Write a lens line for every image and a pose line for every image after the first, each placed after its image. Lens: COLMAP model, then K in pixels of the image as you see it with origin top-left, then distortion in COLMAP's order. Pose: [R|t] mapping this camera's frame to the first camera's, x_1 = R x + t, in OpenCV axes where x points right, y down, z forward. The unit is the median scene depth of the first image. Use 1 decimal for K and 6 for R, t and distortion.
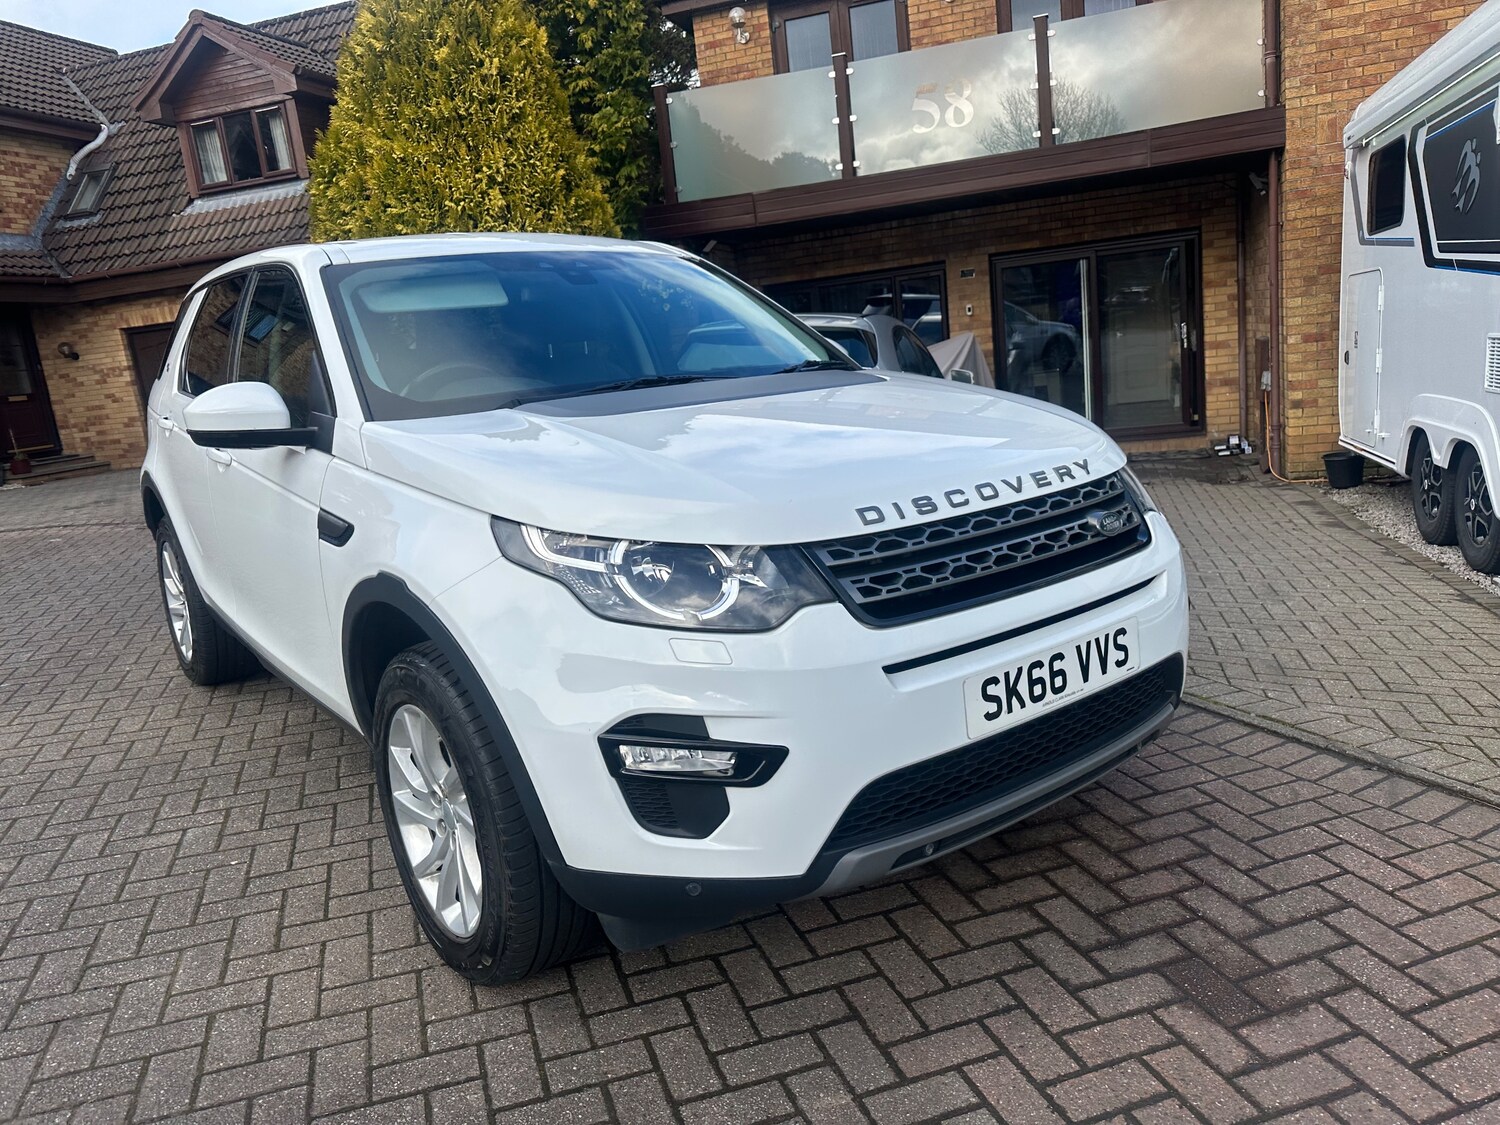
lens RADIAL K [[1064.0, 0, 741.5], [0, 1064.0, 566.7], [0, 0, 1]] dist [0.017736, -0.025624]
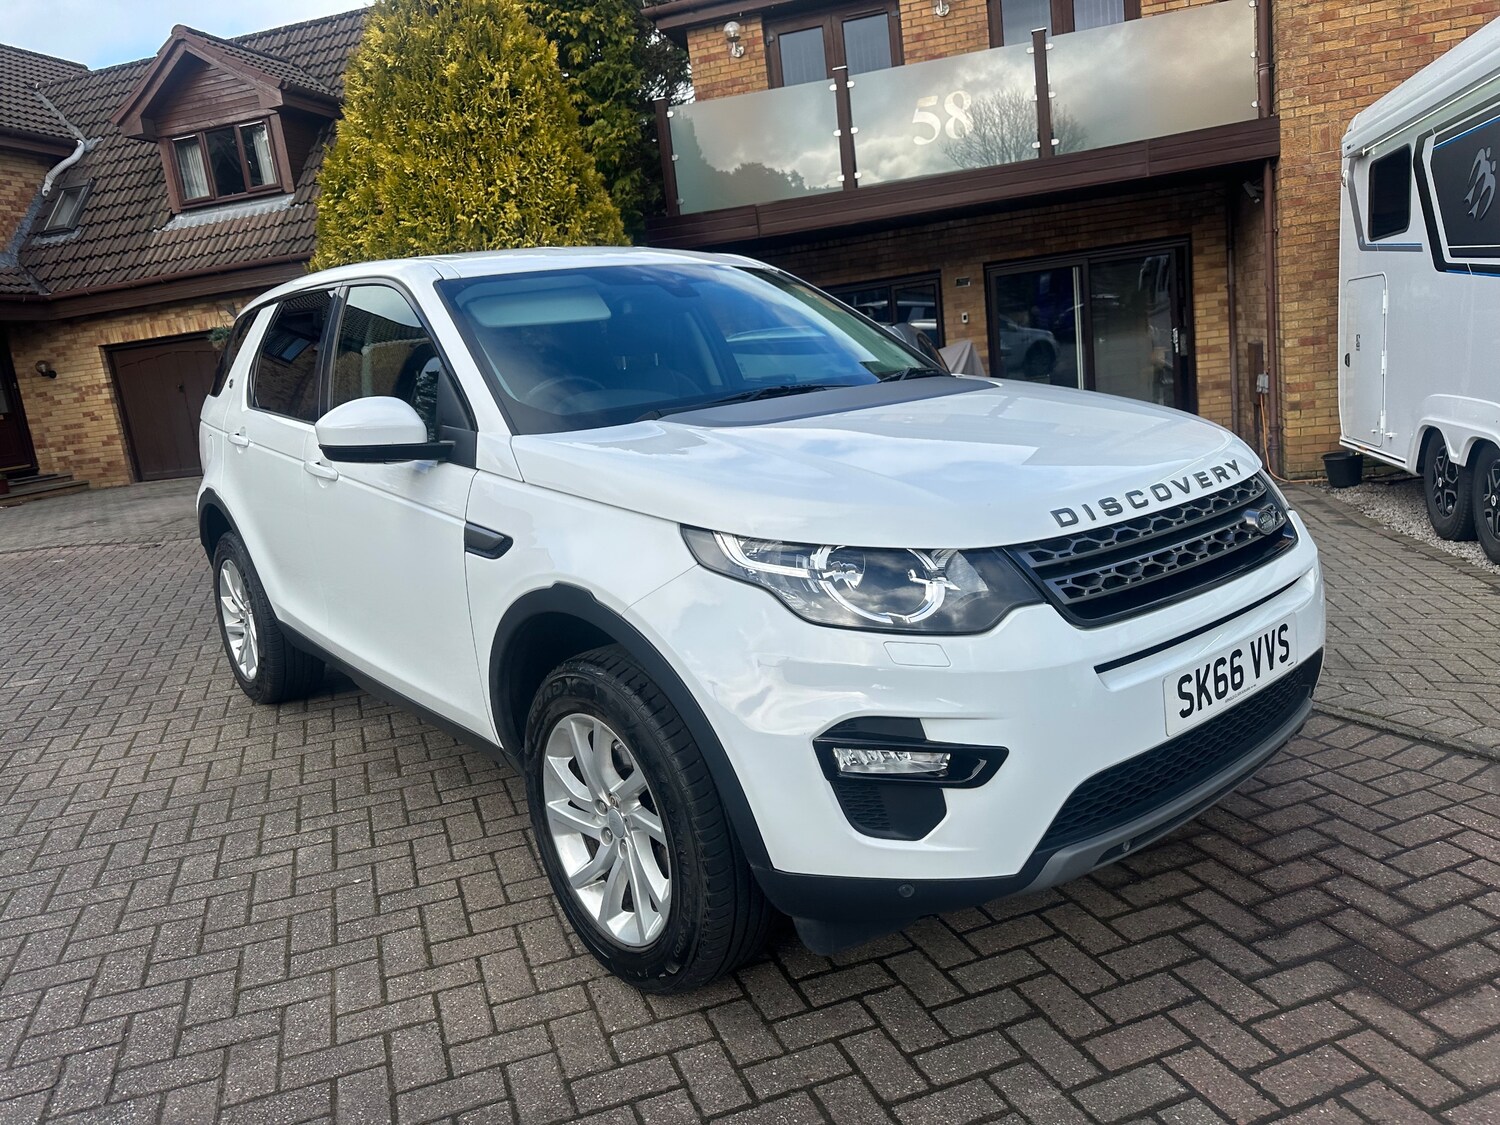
lens RADIAL K [[1063.1, 0, 744.4], [0, 1063.1, 560.4], [0, 0, 1]] dist [0.019097, -0.026296]
pose [[0.999212, -0.018371, 0.035197, -0.153125], [0.018882, 0.999720, -0.014231, 0.000987], [-0.034926, 0.014885, 0.999279, -0.005900]]
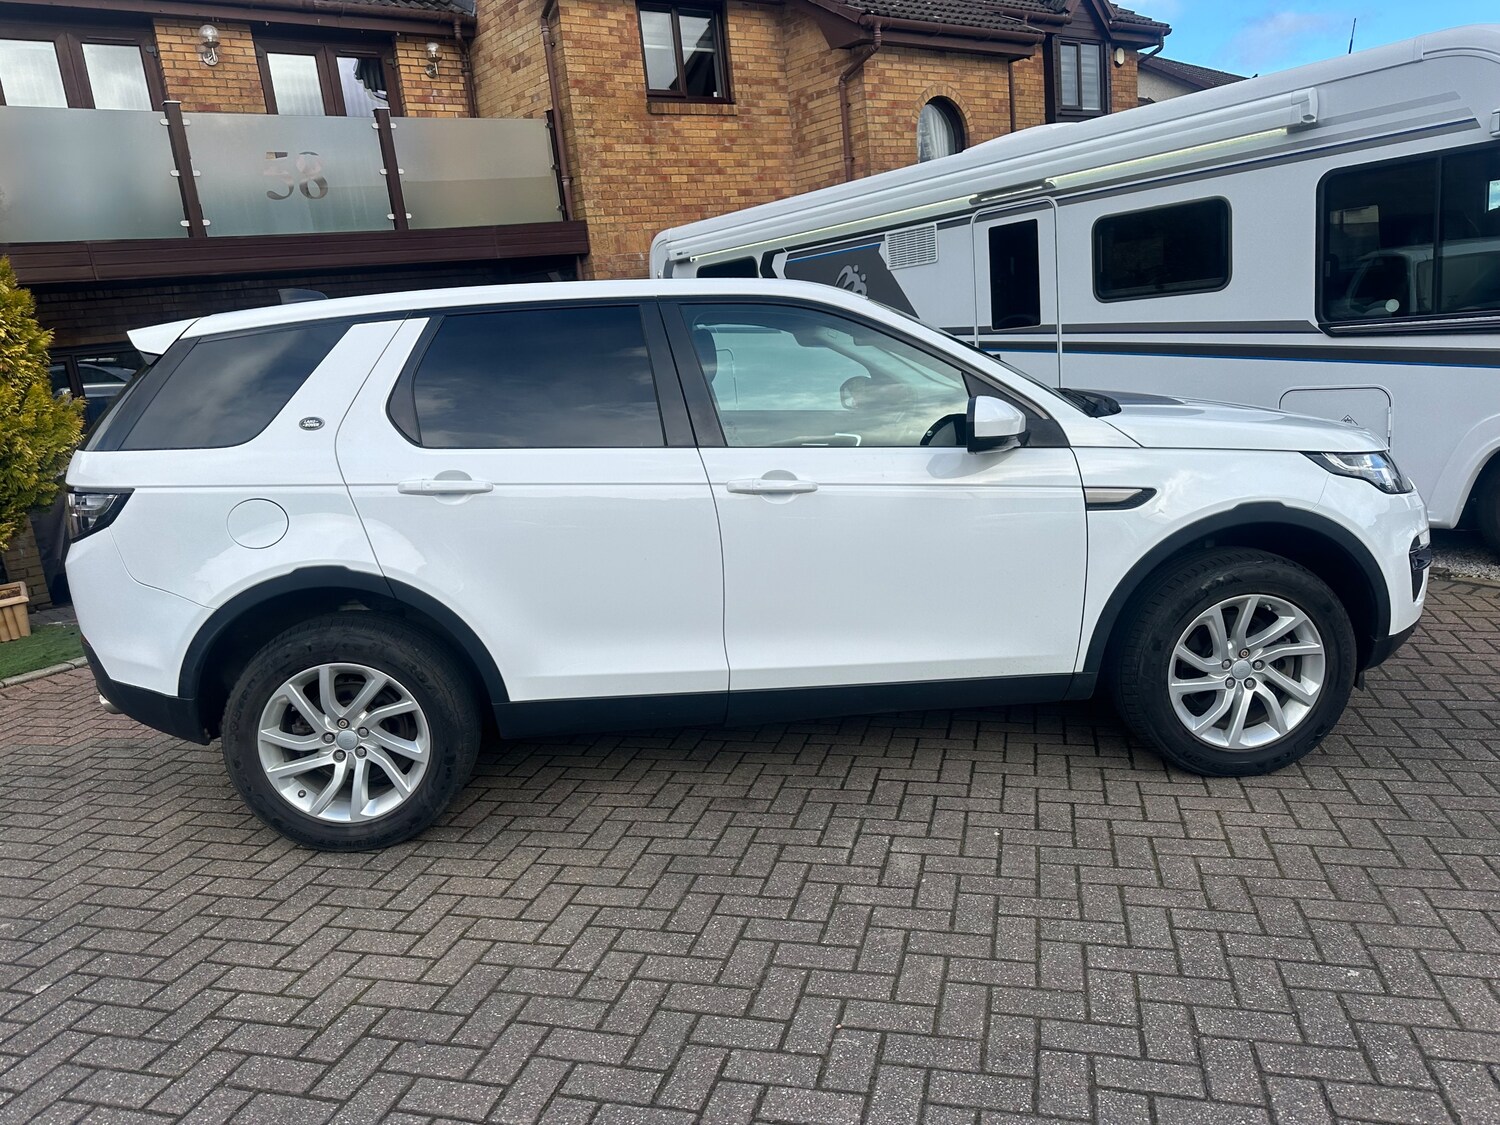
lens RADIAL K [[1058.4, 0, 742.8], [0, 1058.4, 576.5], [0, 0, 1]] dist [0.042078, -0.066678]
pose [[0.556537, -0.151546, 0.816885, -1.529033], [0.211727, 0.976631, 0.036934, -0.075625], [-0.803392, 0.152402, 0.575617, 0.571182]]
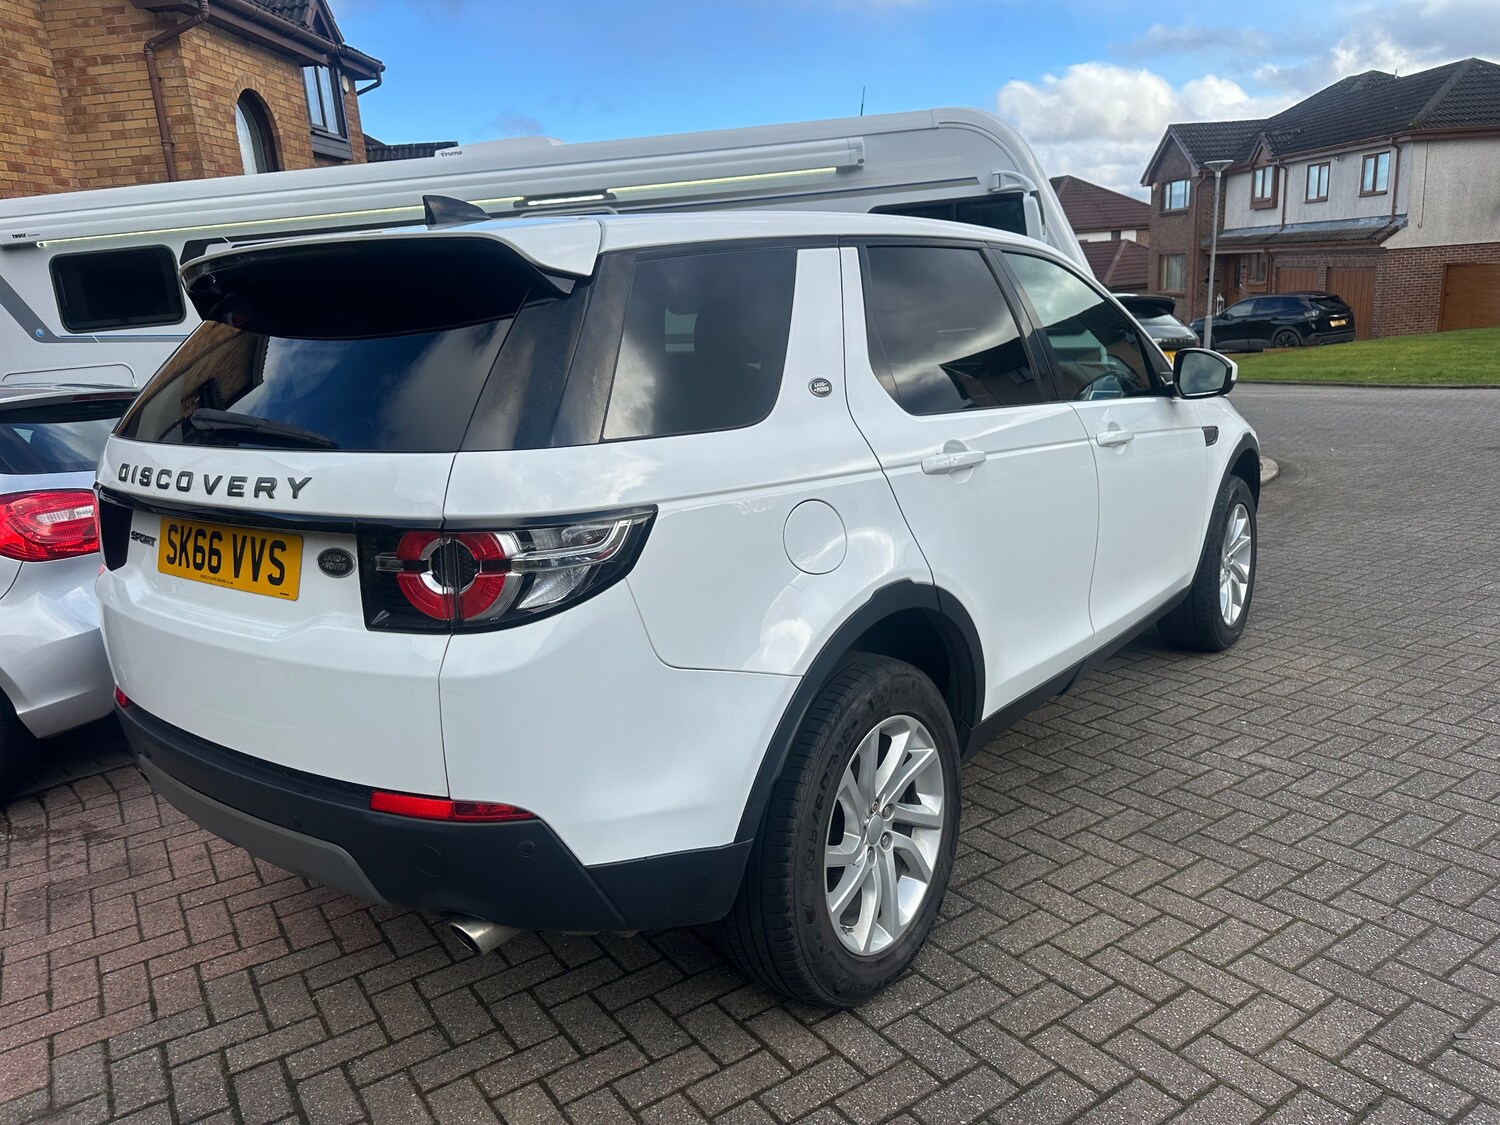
lens RADIAL K [[1067.9, 0, 747.6], [0, 1067.9, 557.9], [0, 0, 1]] dist [0.008329, -0.013570]
pose [[-0.249207, -0.128836, 0.959842, -1.588513], [0.288059, 0.936392, 0.200479, -0.342874], [-0.924618, 0.326452, -0.196243, 1.807006]]
